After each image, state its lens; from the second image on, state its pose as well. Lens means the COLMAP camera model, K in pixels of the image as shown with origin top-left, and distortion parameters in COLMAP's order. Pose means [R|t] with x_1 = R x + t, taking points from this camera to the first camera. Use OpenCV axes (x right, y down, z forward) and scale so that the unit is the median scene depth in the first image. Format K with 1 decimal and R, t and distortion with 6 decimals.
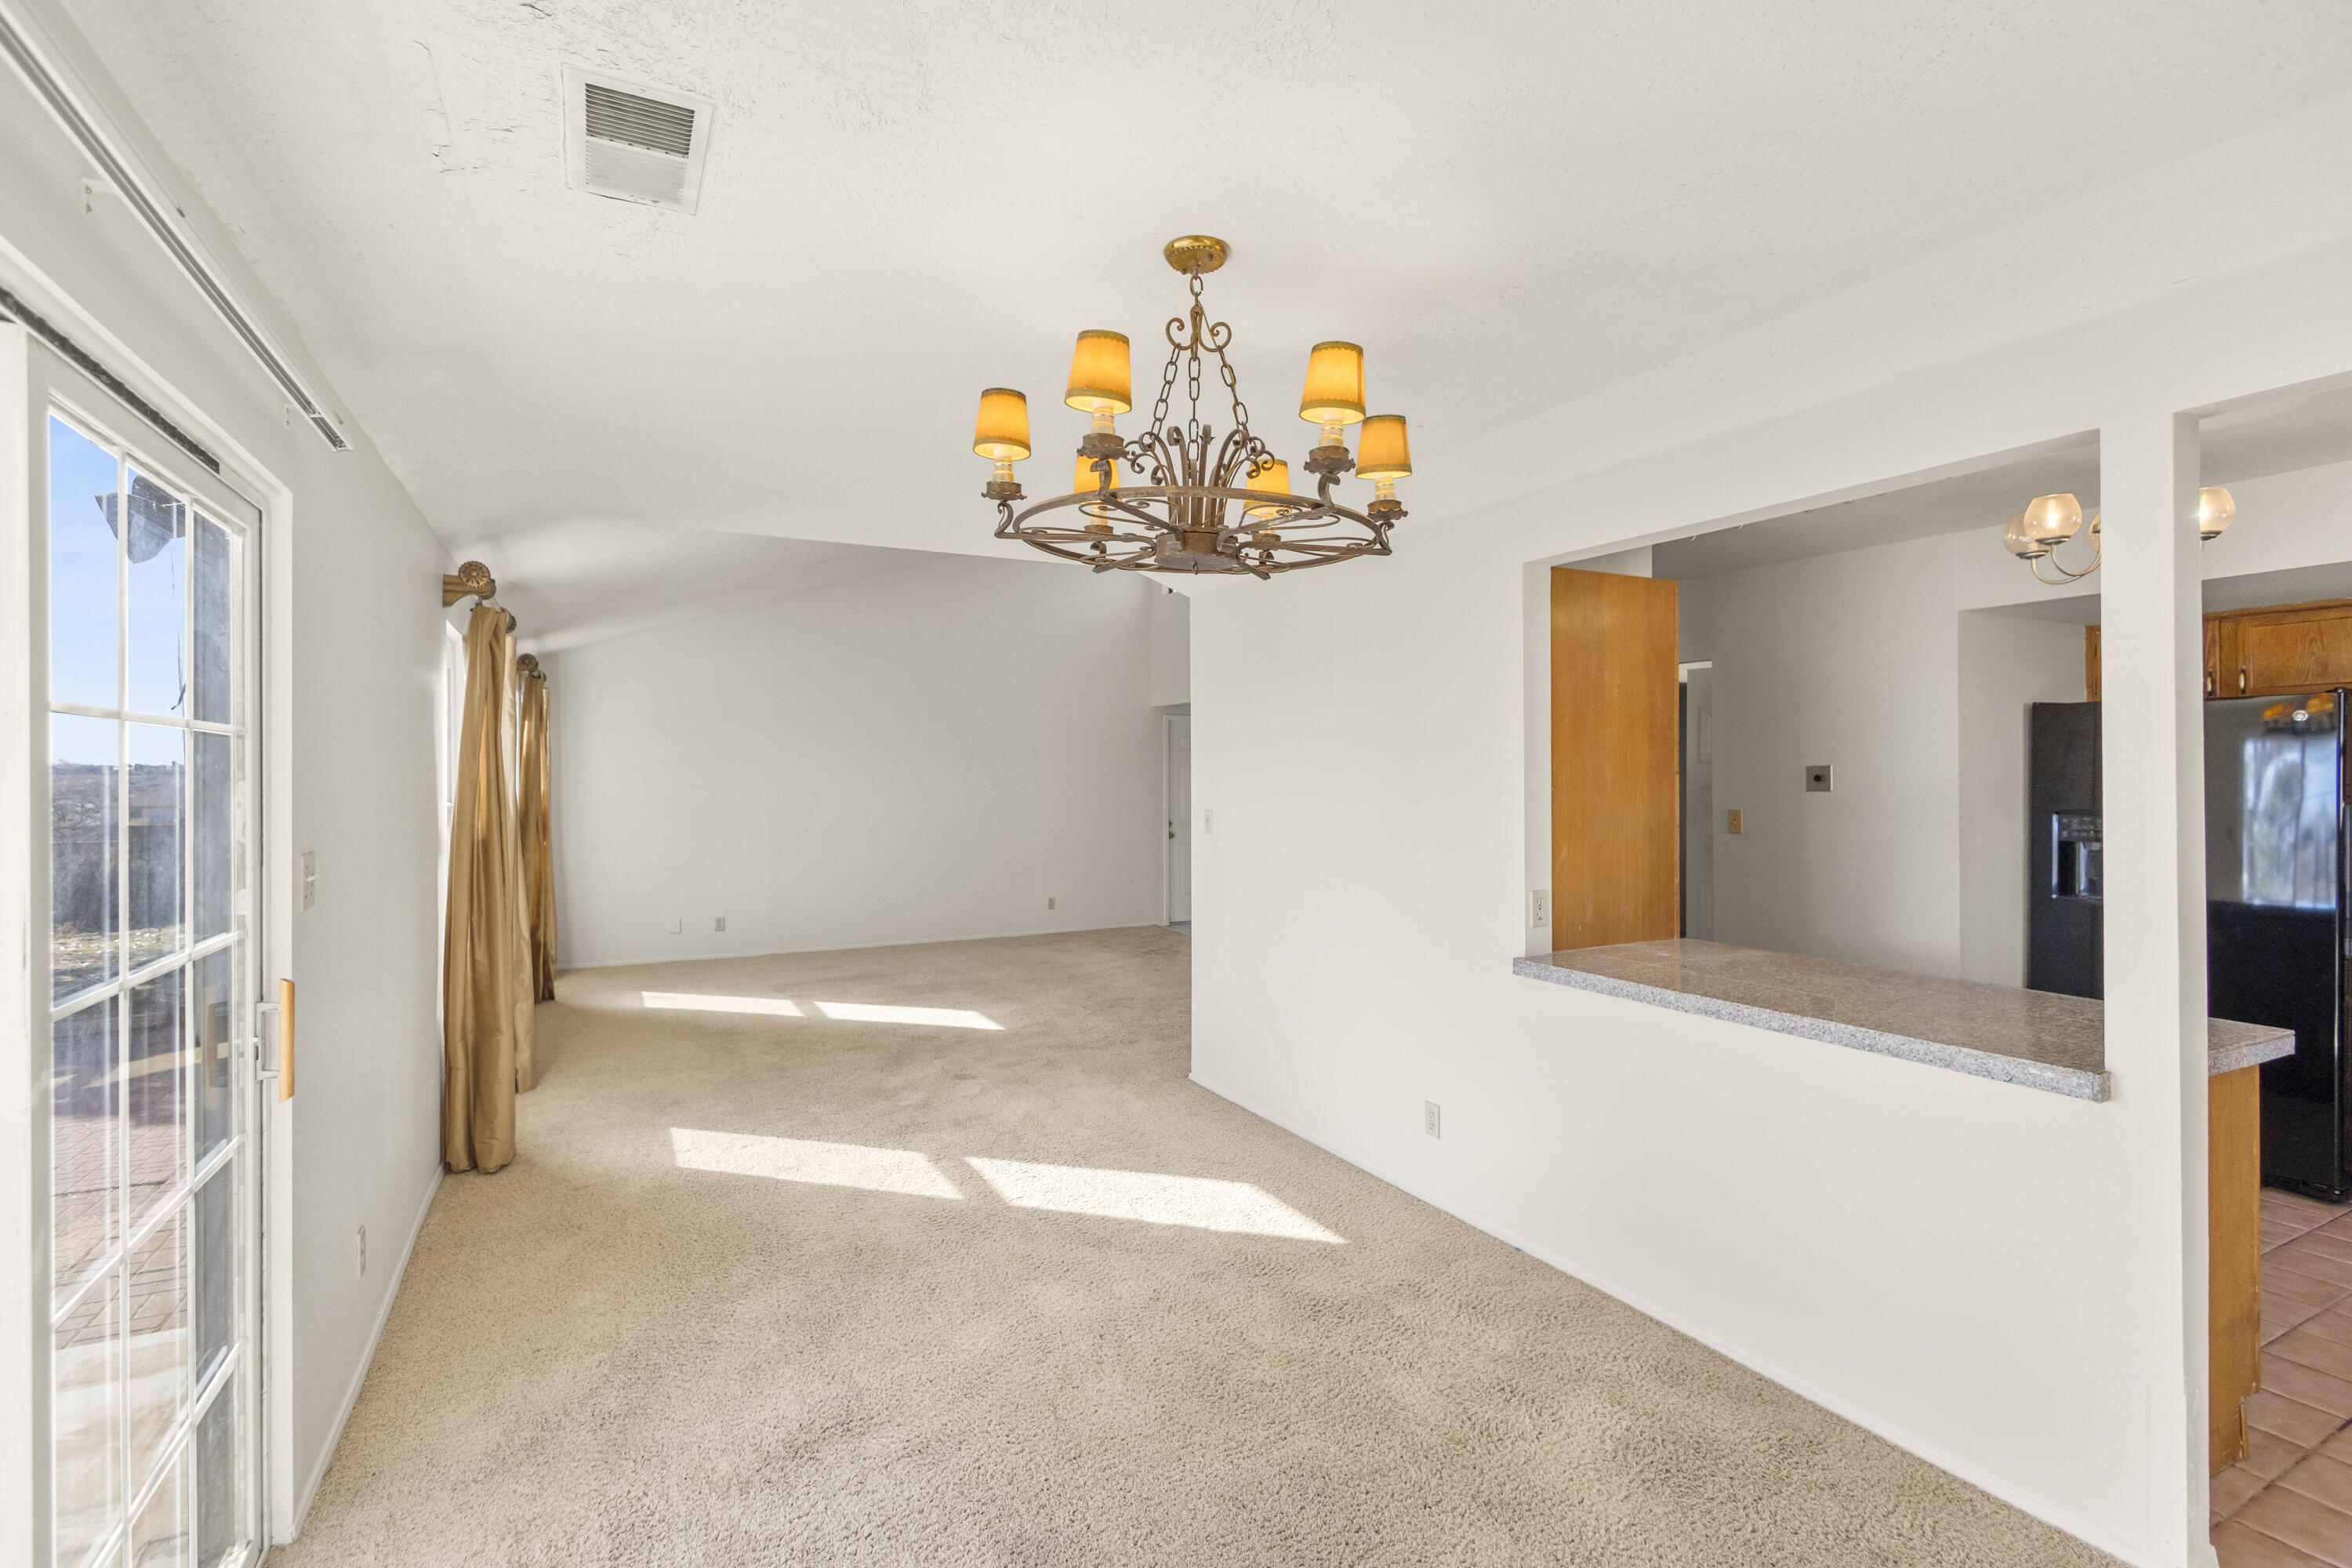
lens RADIAL K [[1099.6, 0, 1177.3], [0, 1099.6, 769.3], [0, 0, 1]] dist [-0.000463, 0.000220]
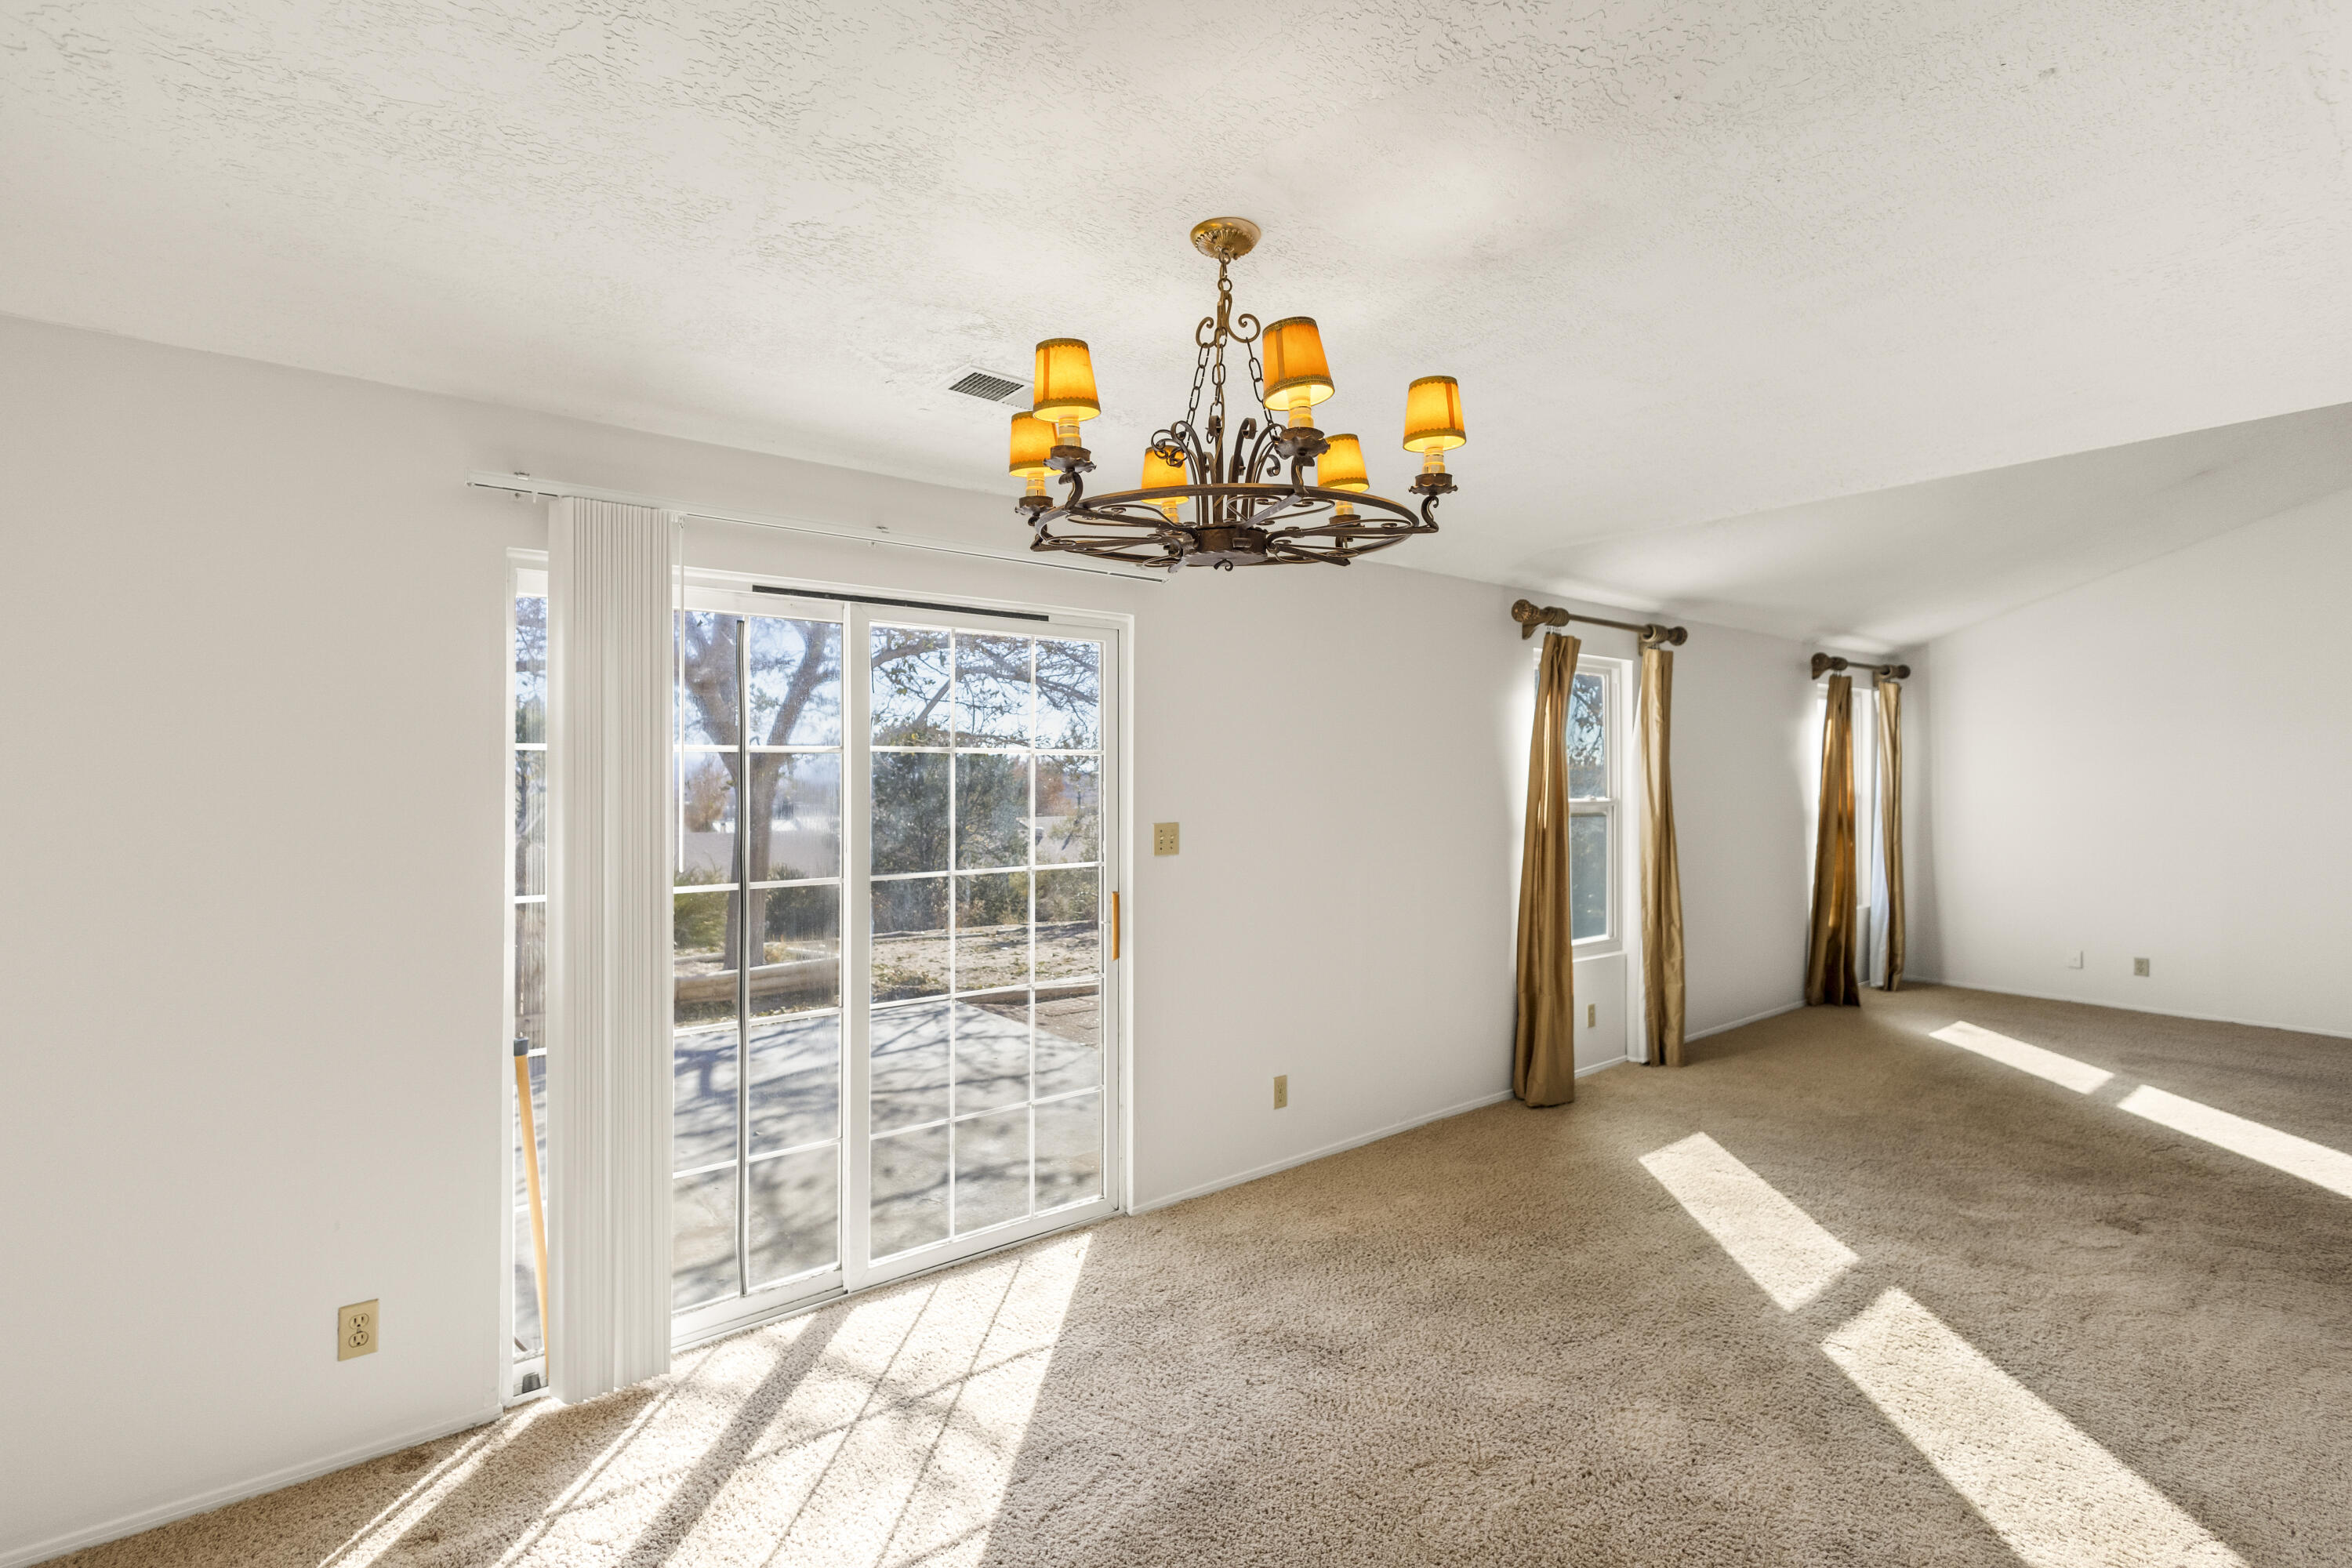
lens RADIAL K [[1096.3, 0, 1176.0], [0, 1096.3, 784.0], [0, 0, 1]] dist [0.000414, -0.000016]
pose [[0.194098, 0.021377, -0.980749, 0.472270], [-0.000408, 0.999764, 0.021711, -0.013163], [0.980982, -0.003814, 0.194061, 0.381407]]
